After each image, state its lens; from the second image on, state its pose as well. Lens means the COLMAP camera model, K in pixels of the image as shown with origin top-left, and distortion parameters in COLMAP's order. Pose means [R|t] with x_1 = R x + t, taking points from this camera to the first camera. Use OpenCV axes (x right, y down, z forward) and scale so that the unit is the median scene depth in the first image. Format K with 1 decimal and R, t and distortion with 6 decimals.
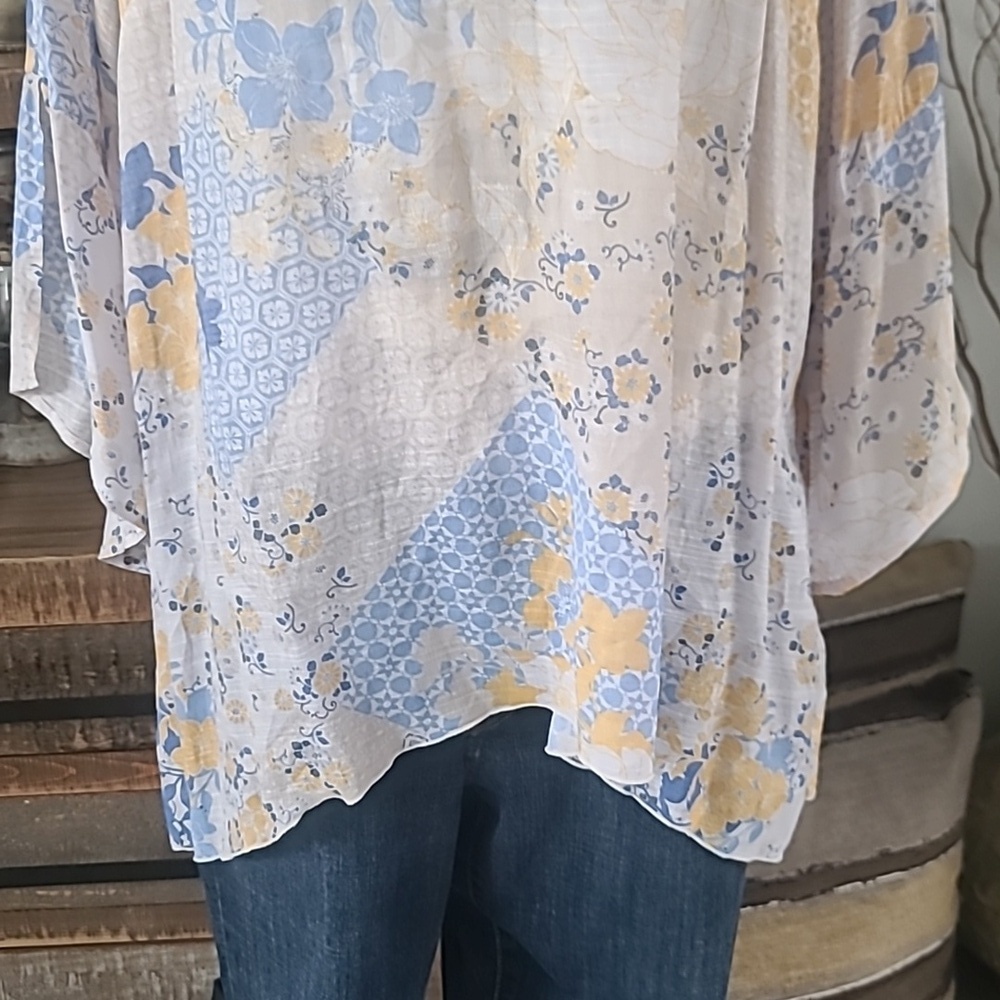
lens RADIAL K [[1587.4, 0, 500.3], [0, 1587.4, 501.7], [0, 0, 1]] dist [-0.011820, 0.000000]
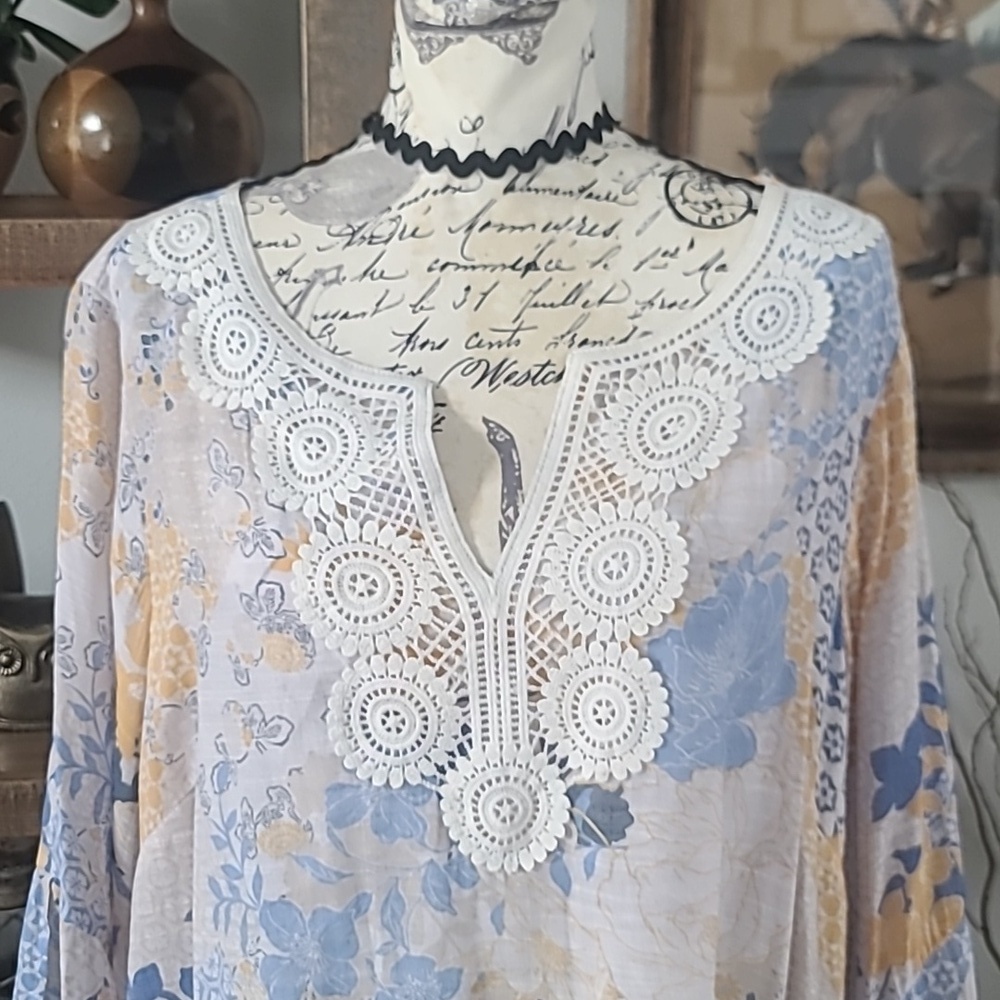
lens RADIAL K [[1587.4, 0, 495.4], [0, 1587.4, 498.2], [0, 0, 1]] dist [-0.011820, 0.000000]
pose [[0.999697, 0.018783, 0.015897, -0.036757], [-0.014151, 0.967347, -0.253062, -0.258812], [-0.020131, 0.252761, 0.967319, -0.016406]]
